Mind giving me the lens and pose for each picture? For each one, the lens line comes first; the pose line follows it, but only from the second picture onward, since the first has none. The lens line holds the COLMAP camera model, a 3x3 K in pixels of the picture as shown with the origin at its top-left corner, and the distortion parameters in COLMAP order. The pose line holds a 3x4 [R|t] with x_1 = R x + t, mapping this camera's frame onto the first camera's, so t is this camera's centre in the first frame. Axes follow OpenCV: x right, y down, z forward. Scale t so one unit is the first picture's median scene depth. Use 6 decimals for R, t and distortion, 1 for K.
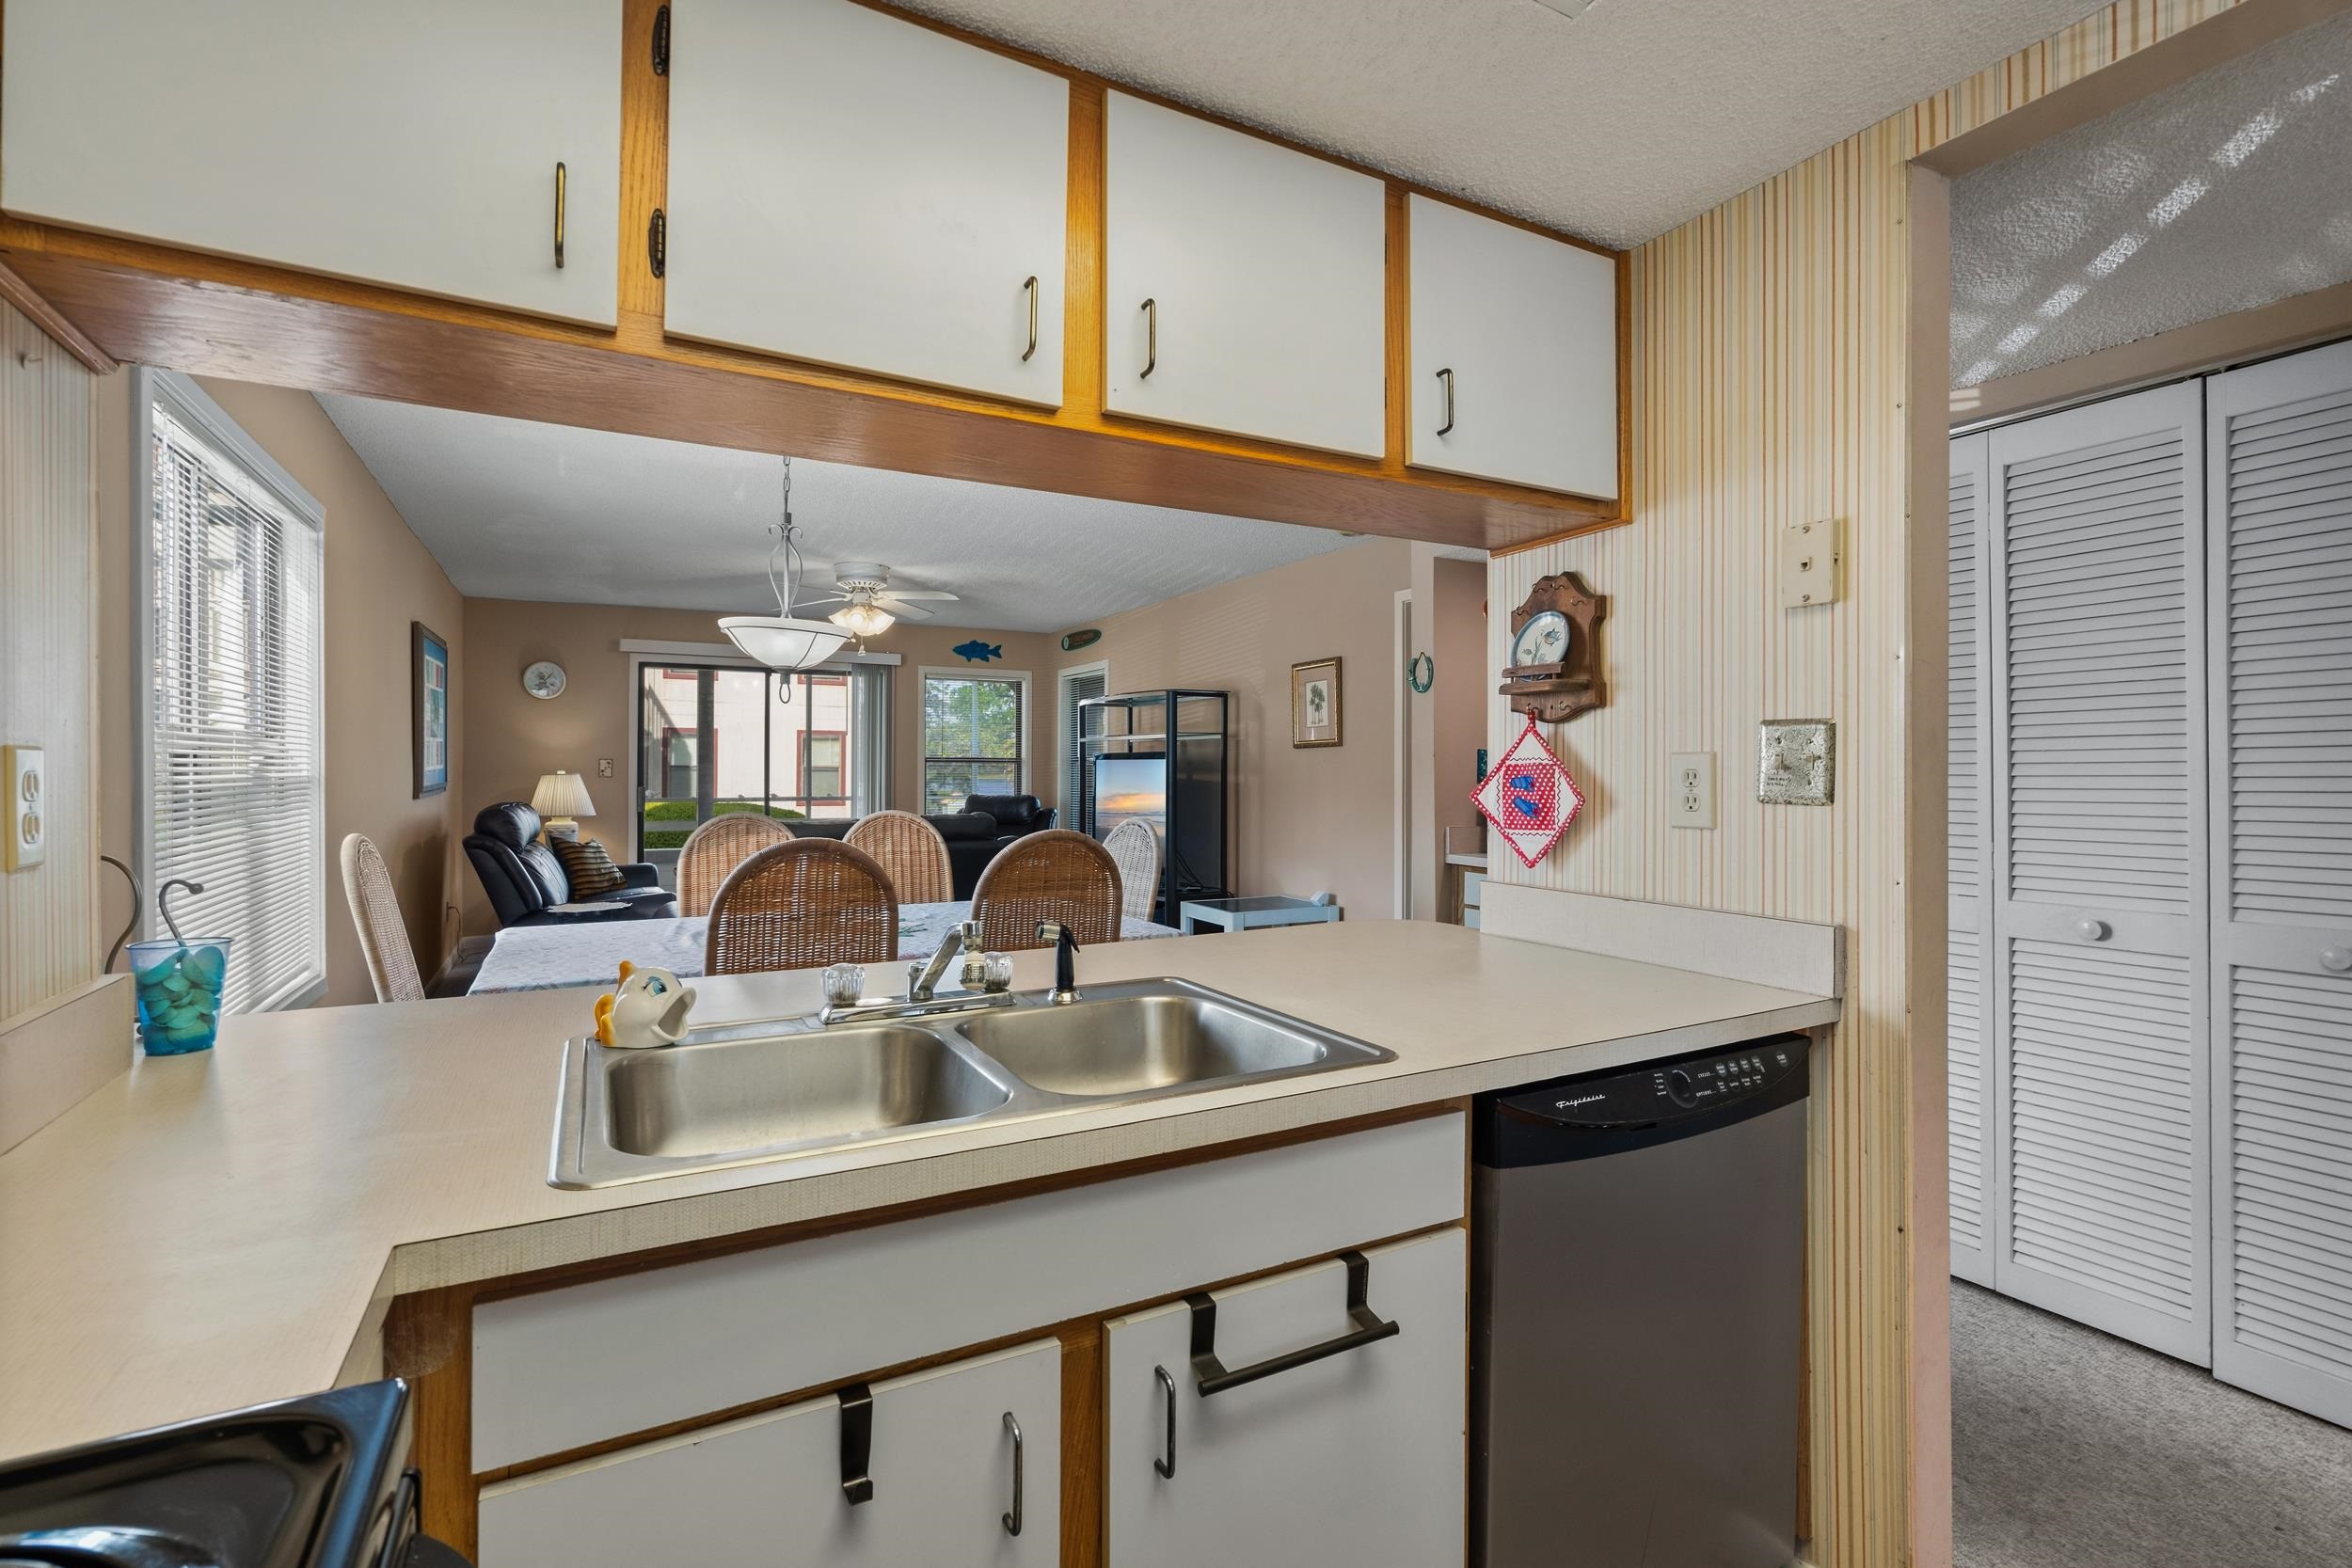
lens RADIAL K [[1068.4, 0, 1184.6], [0, 1068.4, 752.2], [0, 0, 1]] dist [0.000597, 0.000305]
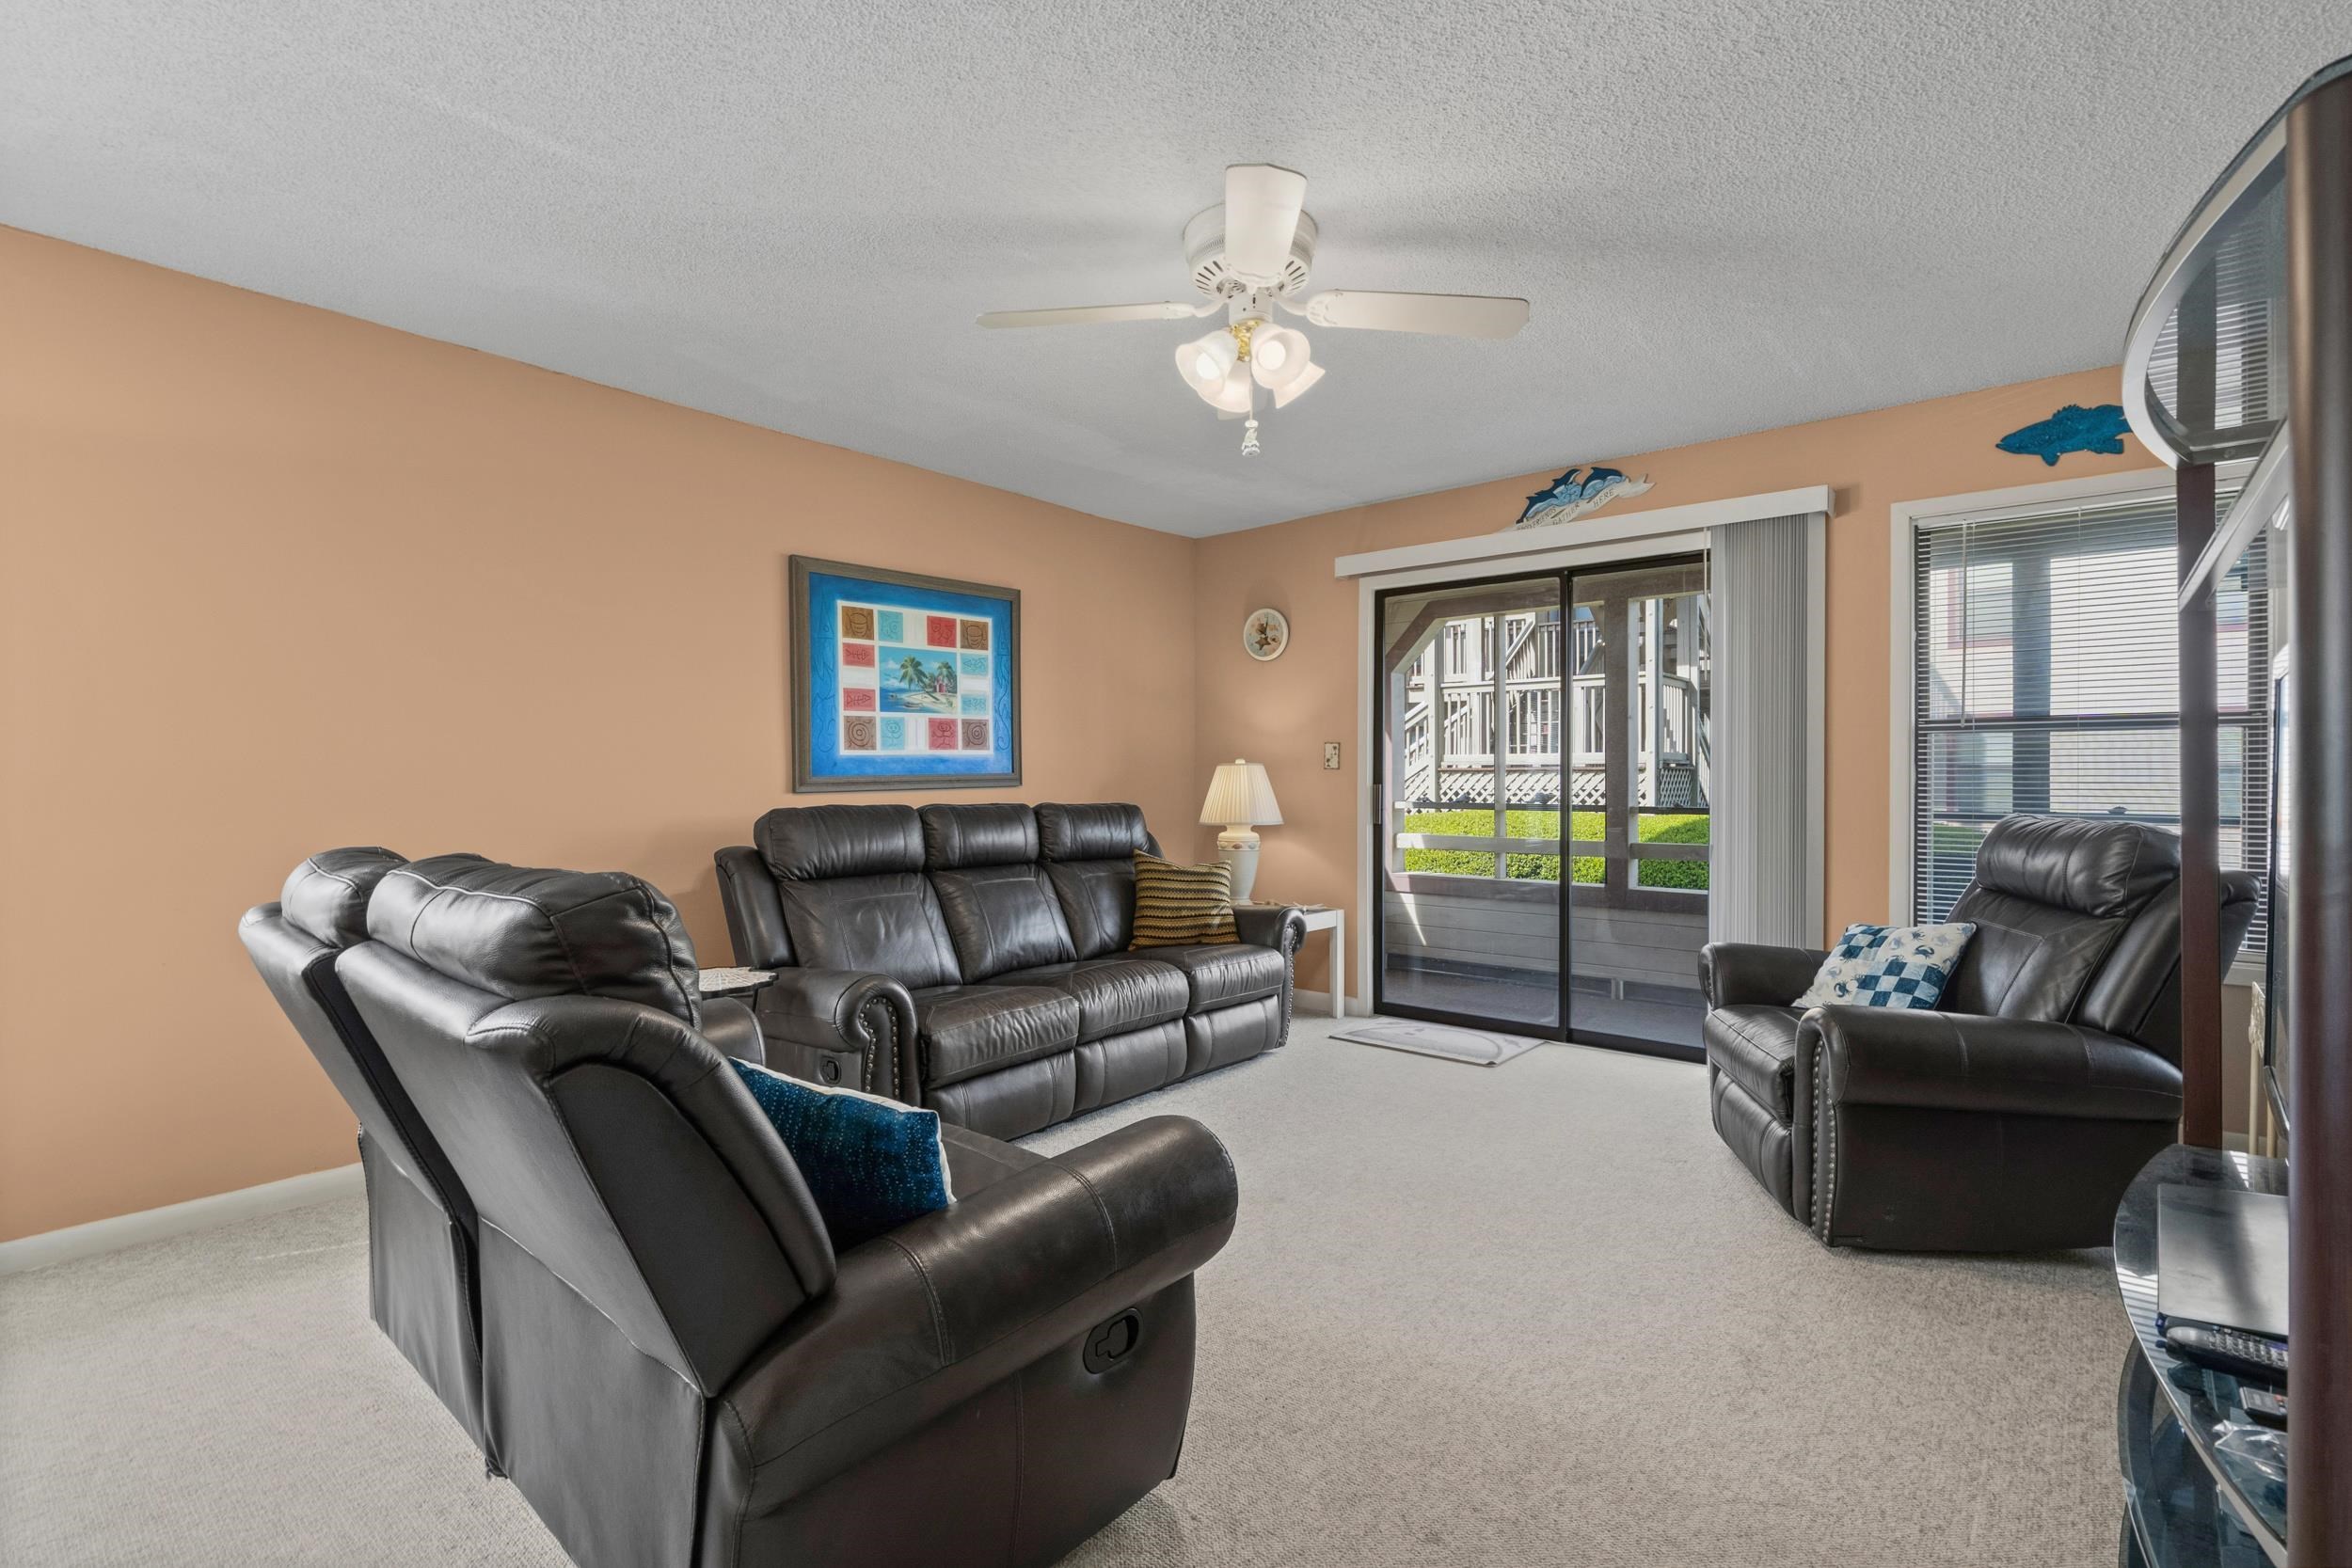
lens RADIAL K [[1071.3, 0, 1176.0], [0, 1071.3, 784.0], [0, 0, 1]] dist [-0.000140, 0.000053]
pose [[0.354424, 0.012079, -0.935007, 0.047174], [0.012698, 0.999762, 0.017729, 0.018187], [0.934999, -0.018157, 0.354186, 0.636497]]
